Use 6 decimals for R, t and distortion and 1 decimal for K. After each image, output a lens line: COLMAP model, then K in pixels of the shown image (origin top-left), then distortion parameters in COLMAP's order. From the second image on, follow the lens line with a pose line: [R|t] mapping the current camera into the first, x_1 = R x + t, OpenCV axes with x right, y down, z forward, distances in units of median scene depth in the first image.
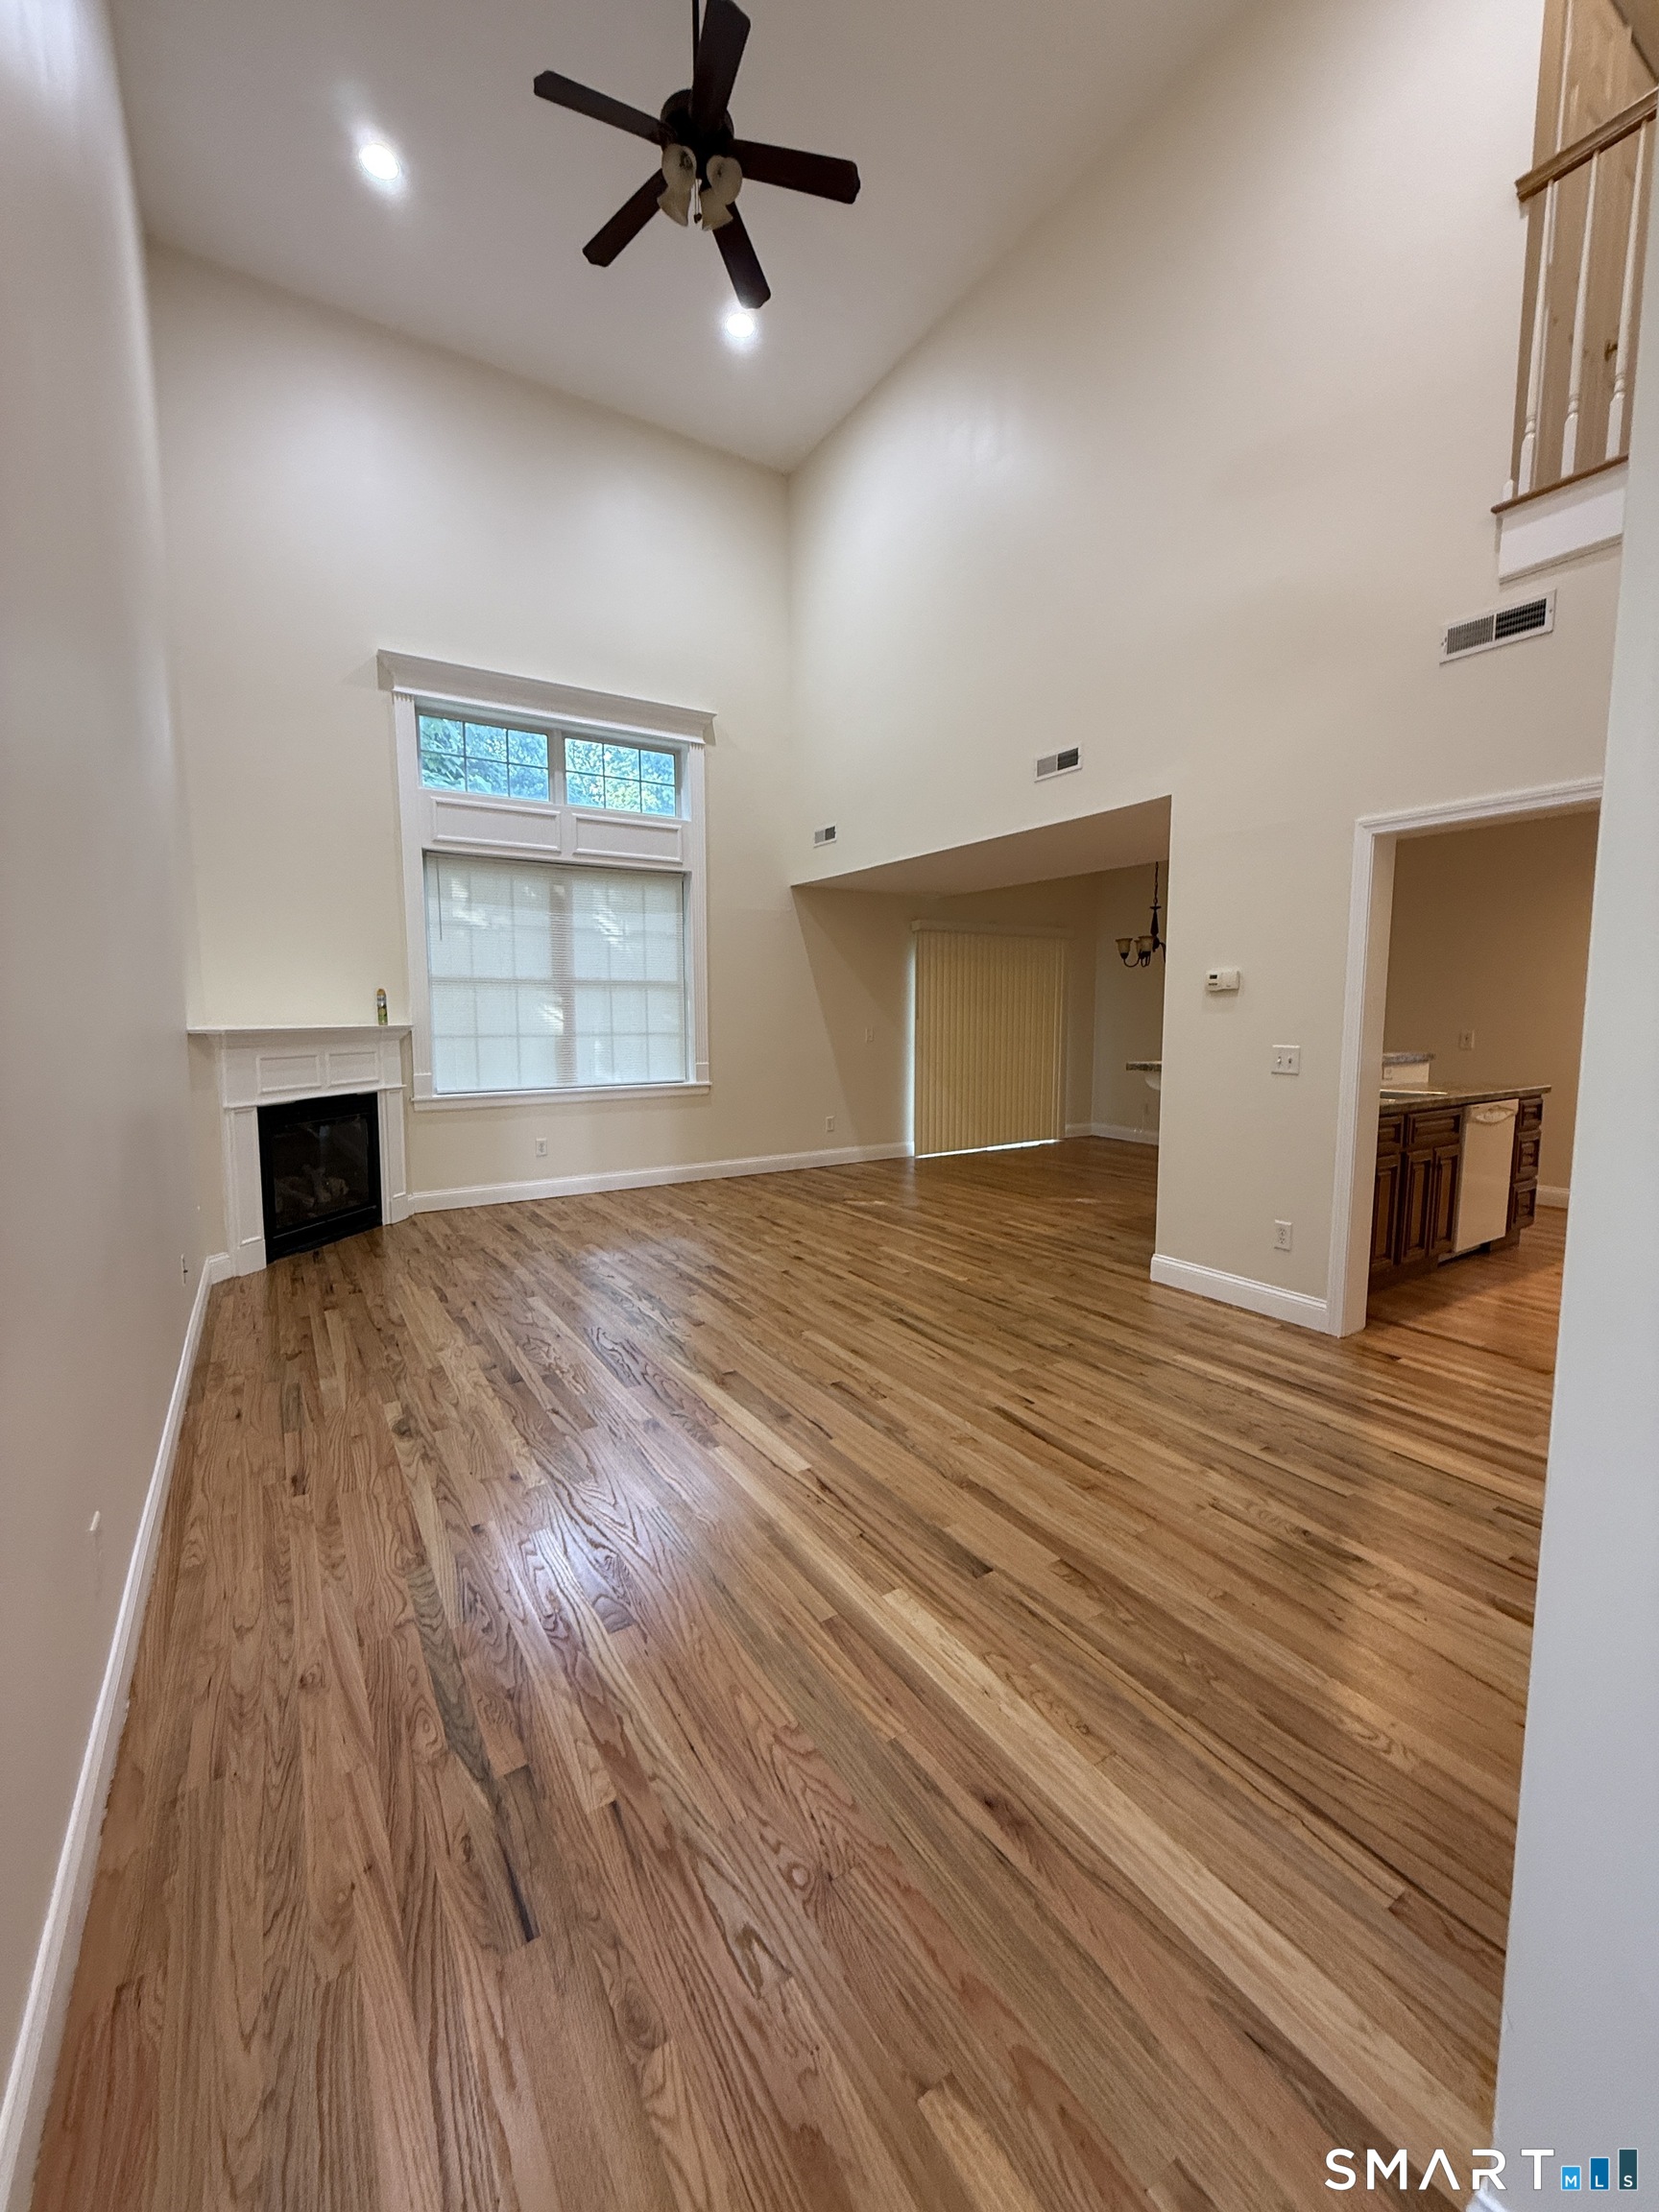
lens RADIAL K [[879.0, 0, 831.7], [0, 879.0, 1104.0], [0, 0, 1]] dist [0.000089, 0.000053]
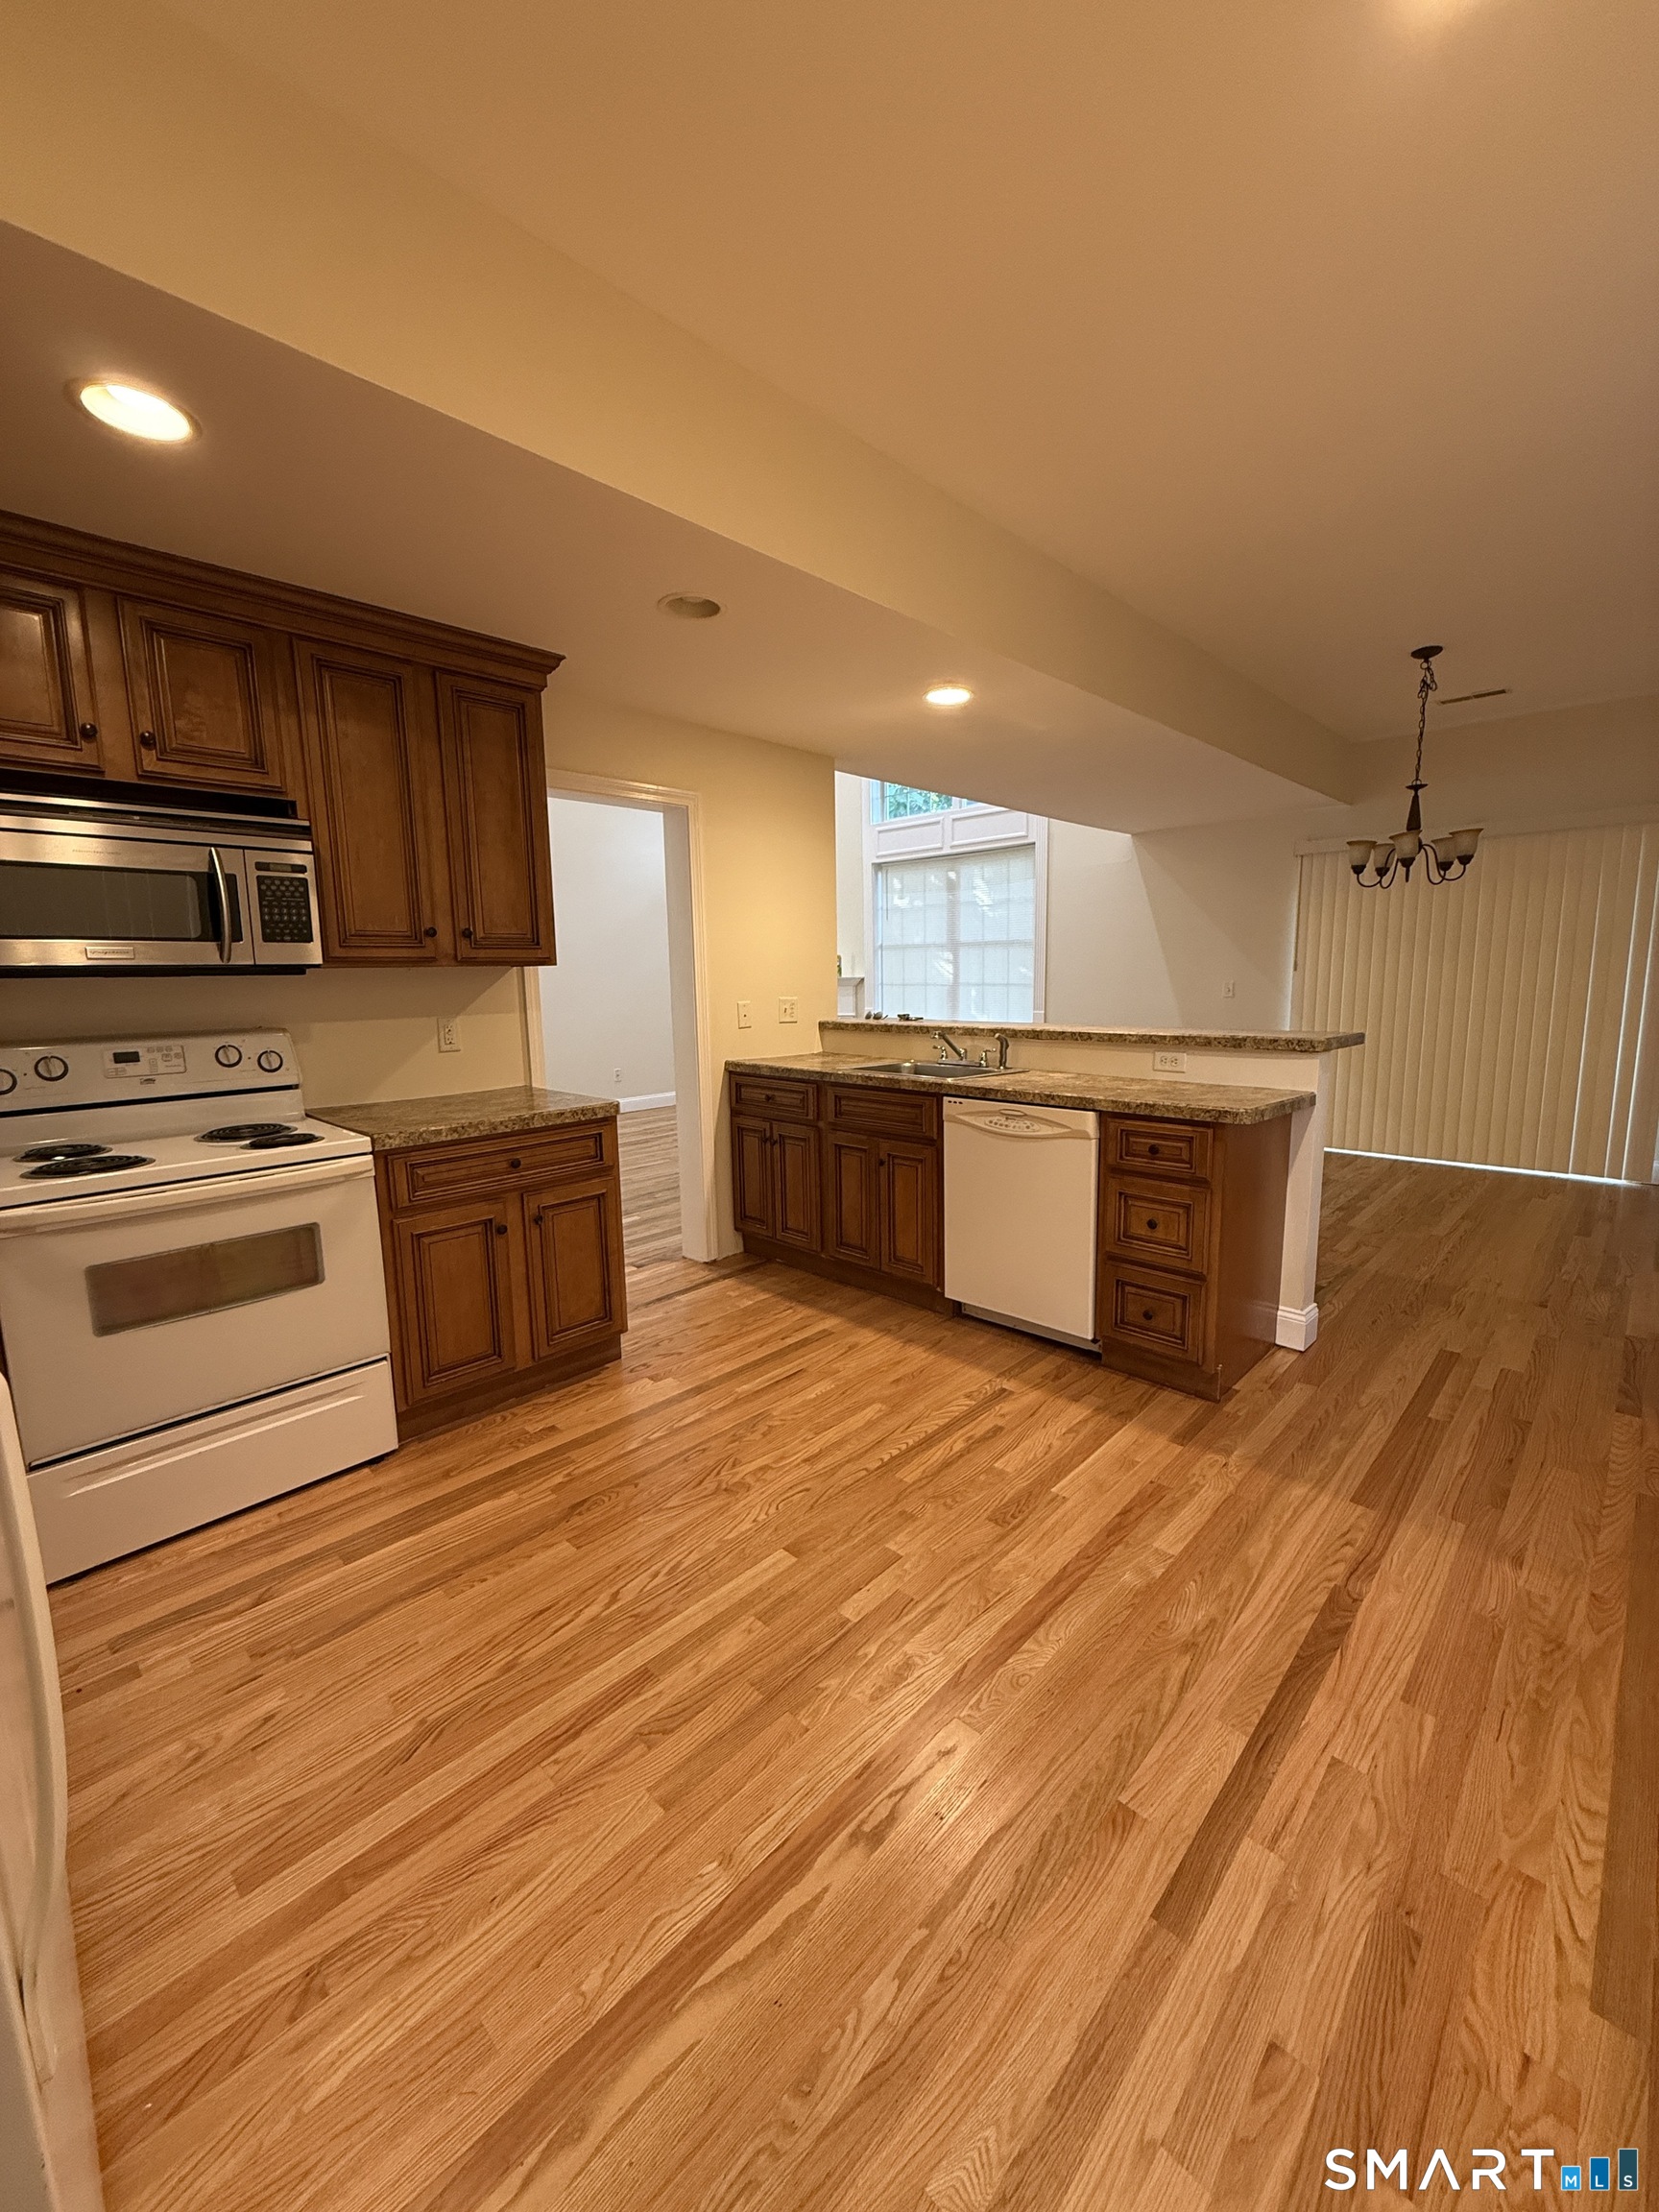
lens RADIAL K [[879.0, 0, 833.6], [0, 879.0, 1100.2], [0, 0, 1]] dist [0.000089, 0.000053]
pose [[0.230990, 0.139361, -0.962924, 0.966636], [-0.085916, 0.988744, 0.122488, -0.052047], [0.969155, 0.054437, 0.240363, 0.514159]]
